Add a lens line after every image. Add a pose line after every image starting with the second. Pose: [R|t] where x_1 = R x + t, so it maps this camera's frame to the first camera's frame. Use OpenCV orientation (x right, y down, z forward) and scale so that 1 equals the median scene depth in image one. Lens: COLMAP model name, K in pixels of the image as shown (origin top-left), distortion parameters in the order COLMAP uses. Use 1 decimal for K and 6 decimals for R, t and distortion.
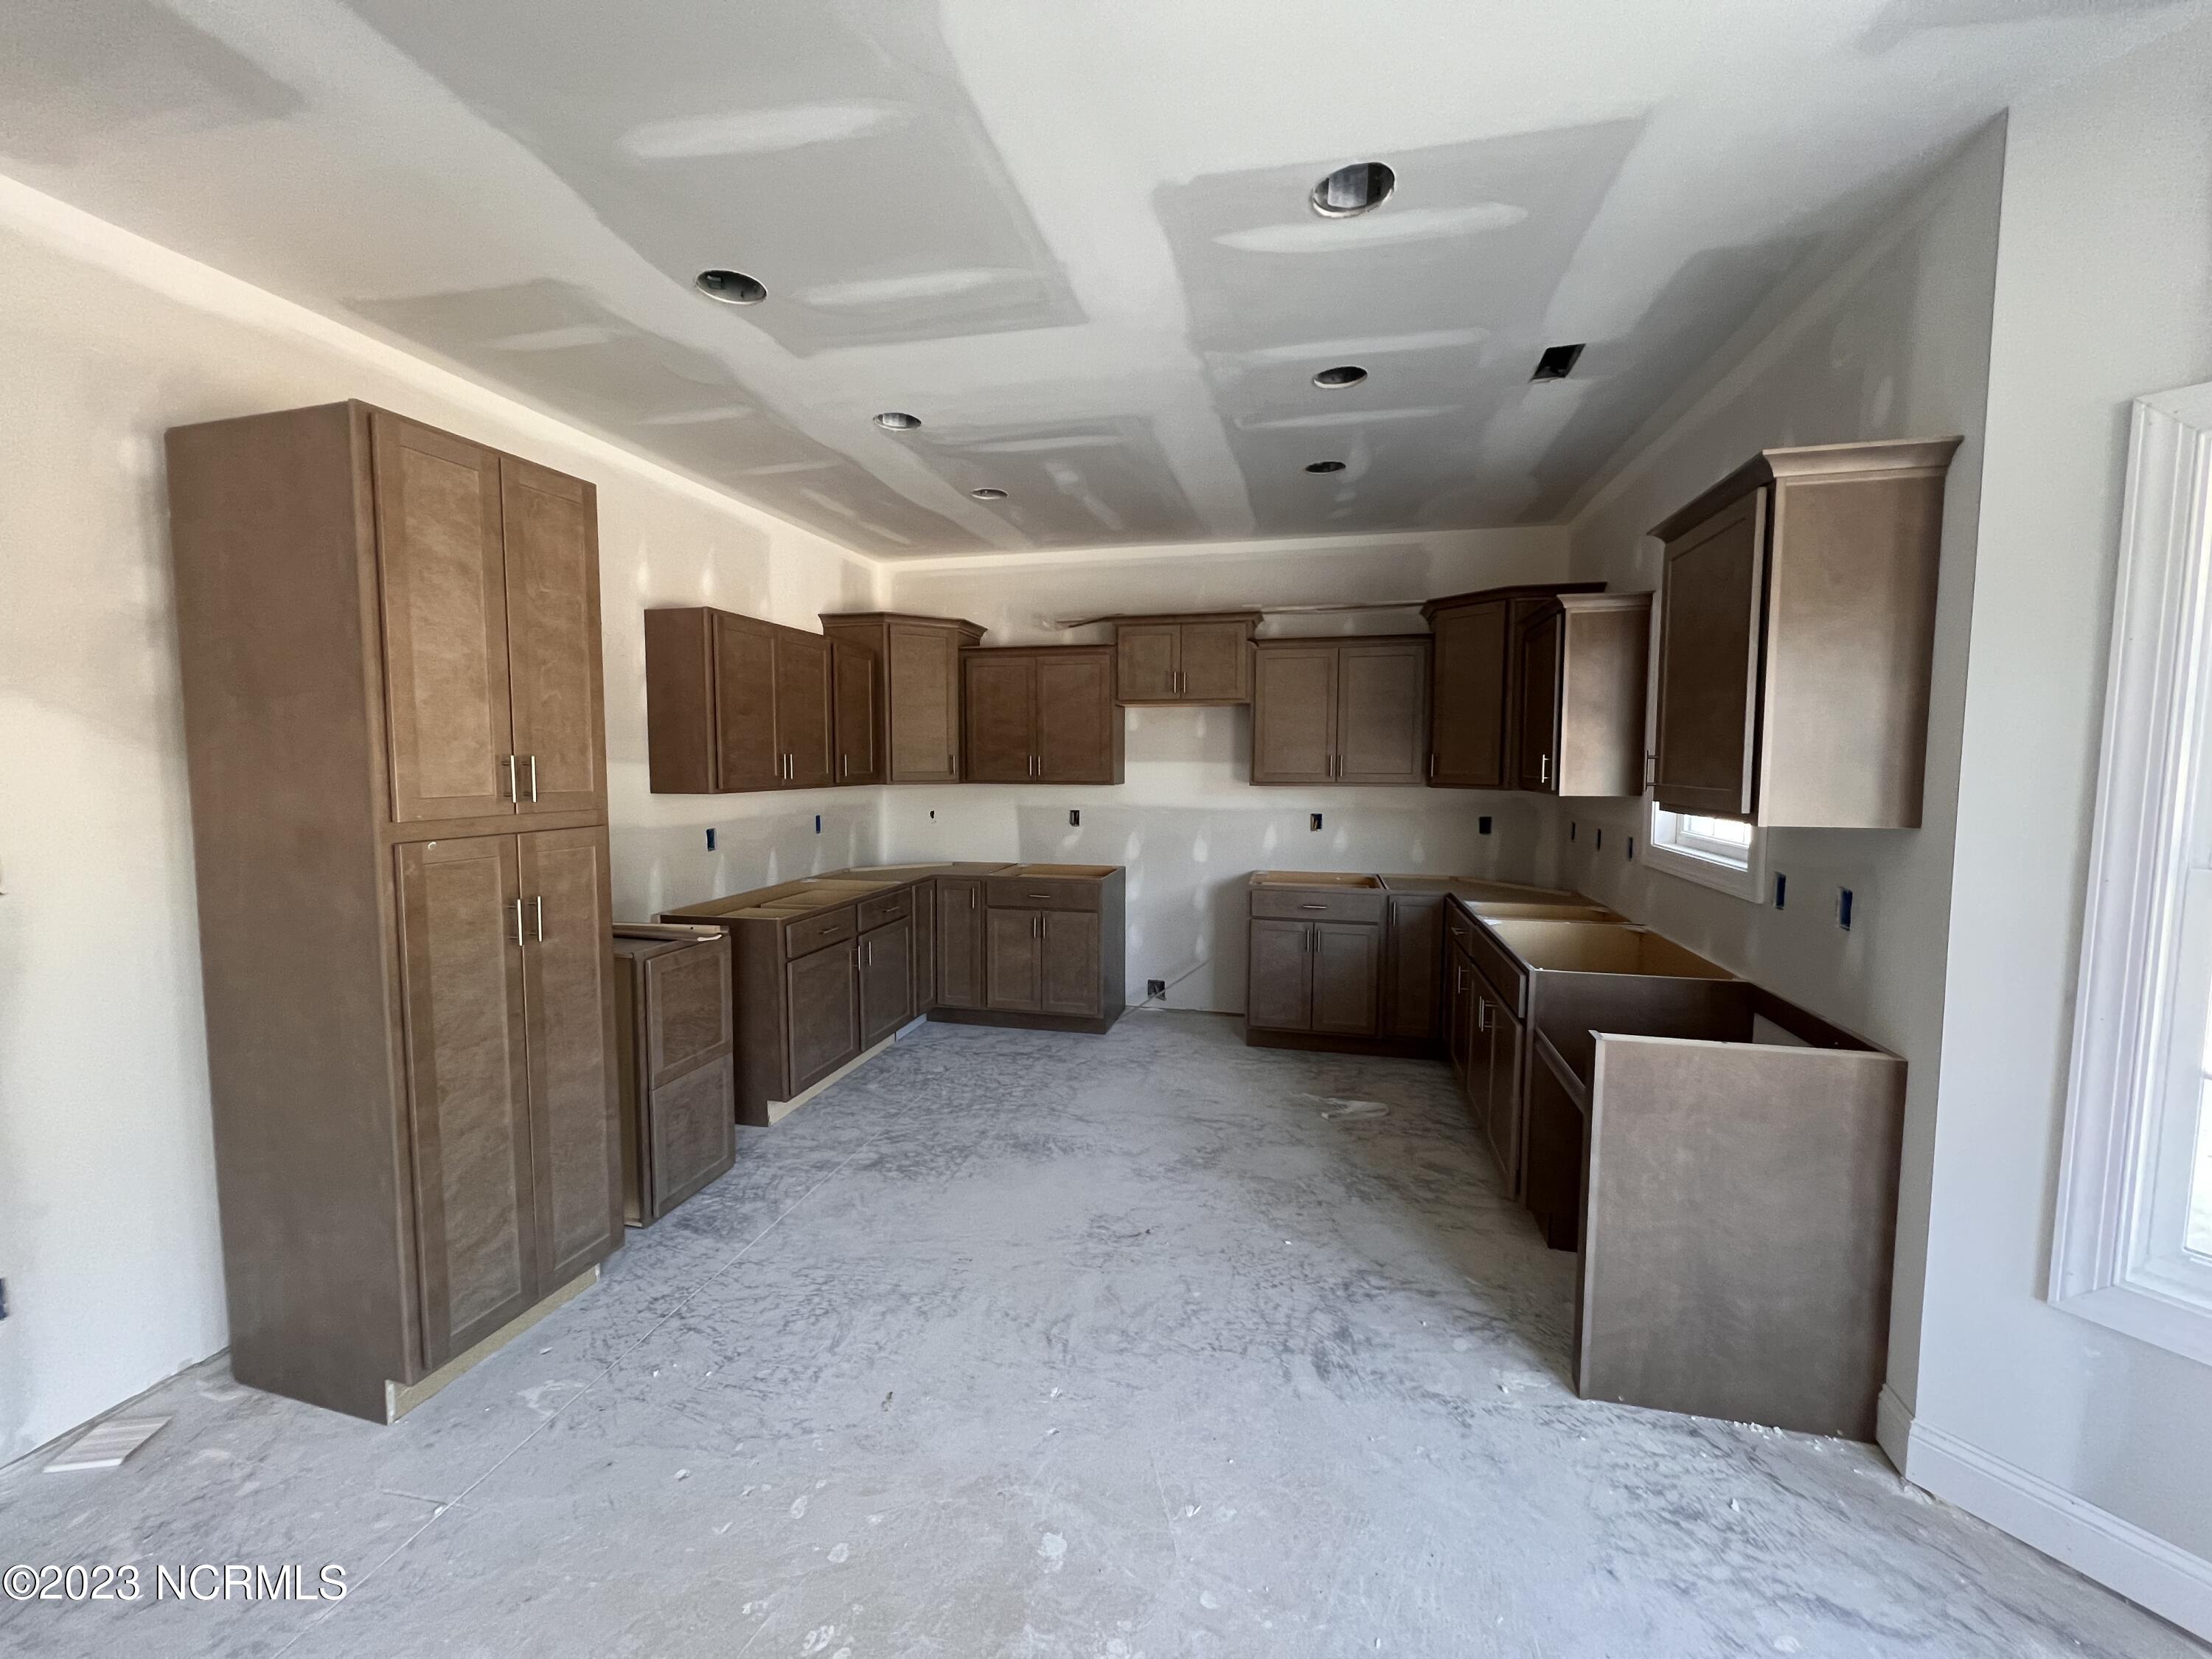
lens RADIAL K [[887.8, 0, 1104.9], [0, 887.8, 819.5], [0, 0, 1]] dist [0.000344, -0.000164]
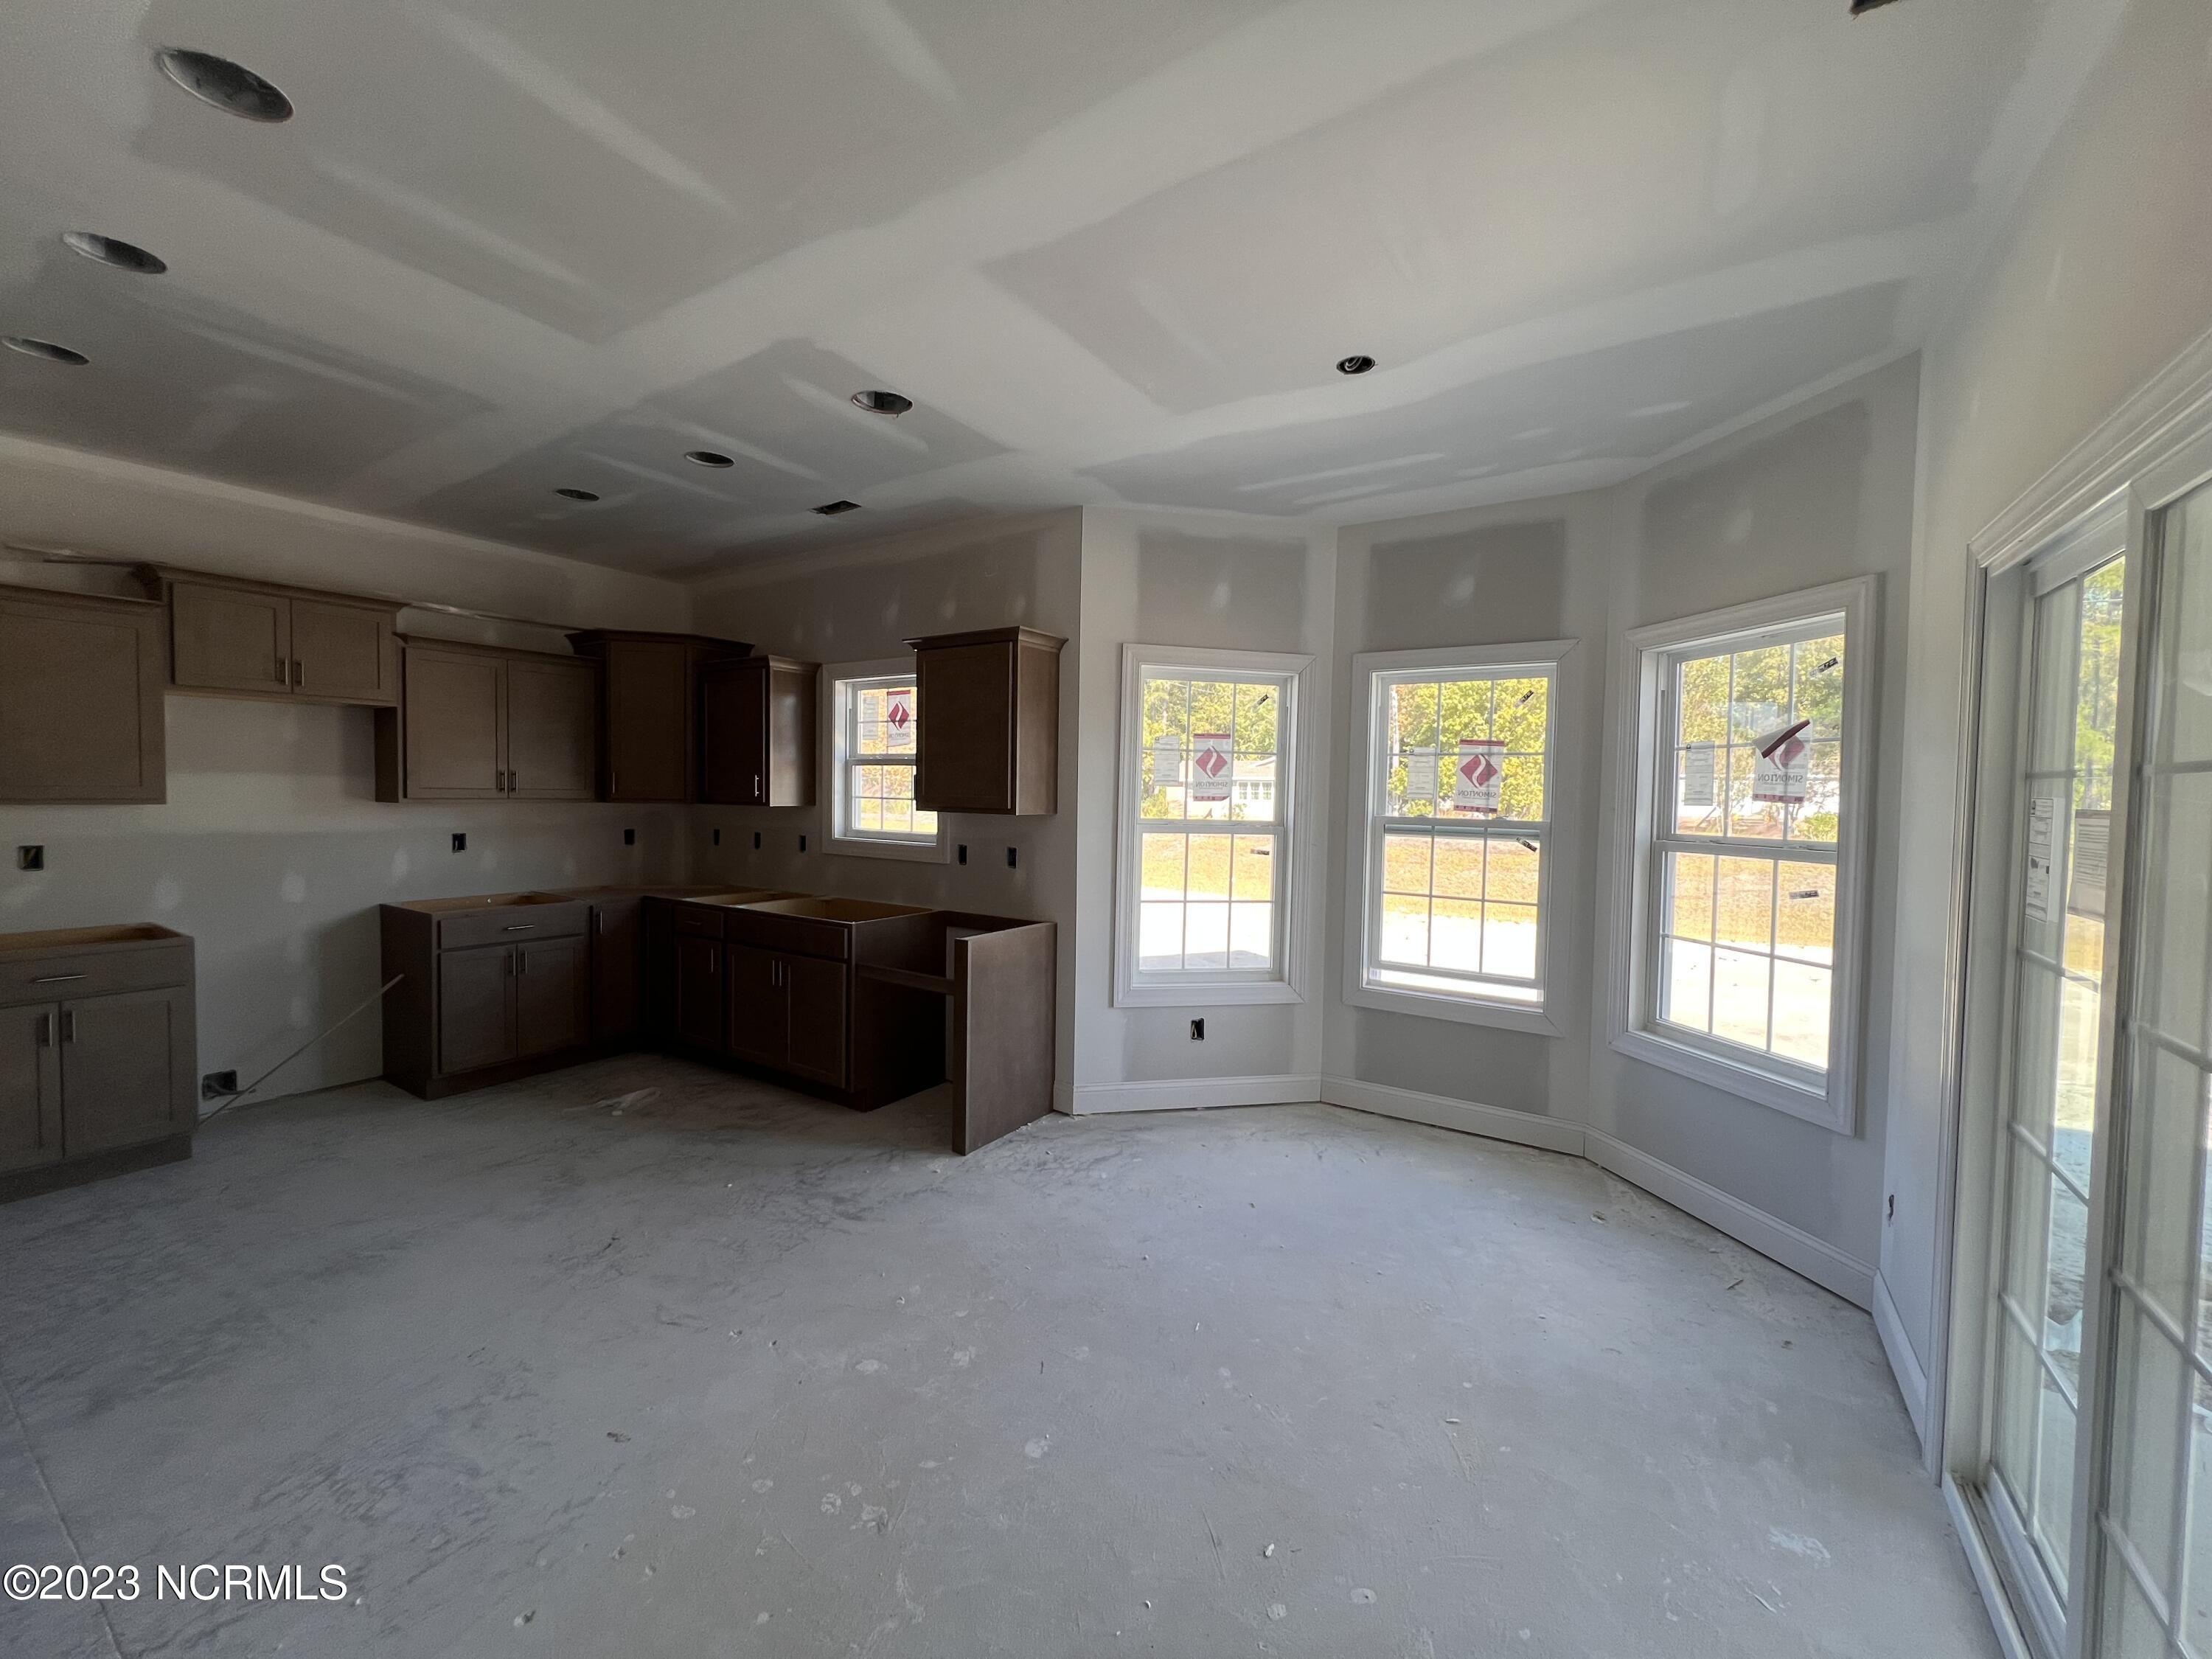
lens RADIAL K [[887.8, 0, 1104.9], [0, 887.8, 819.5], [0, 0, 1]] dist [0.000344, -0.000164]
pose [[0.330943, -0.027425, 0.943252, -0.619778], [0.050150, 0.998676, 0.011441, 0.002988], [-0.942317, 0.043517, 0.331880, 0.102004]]
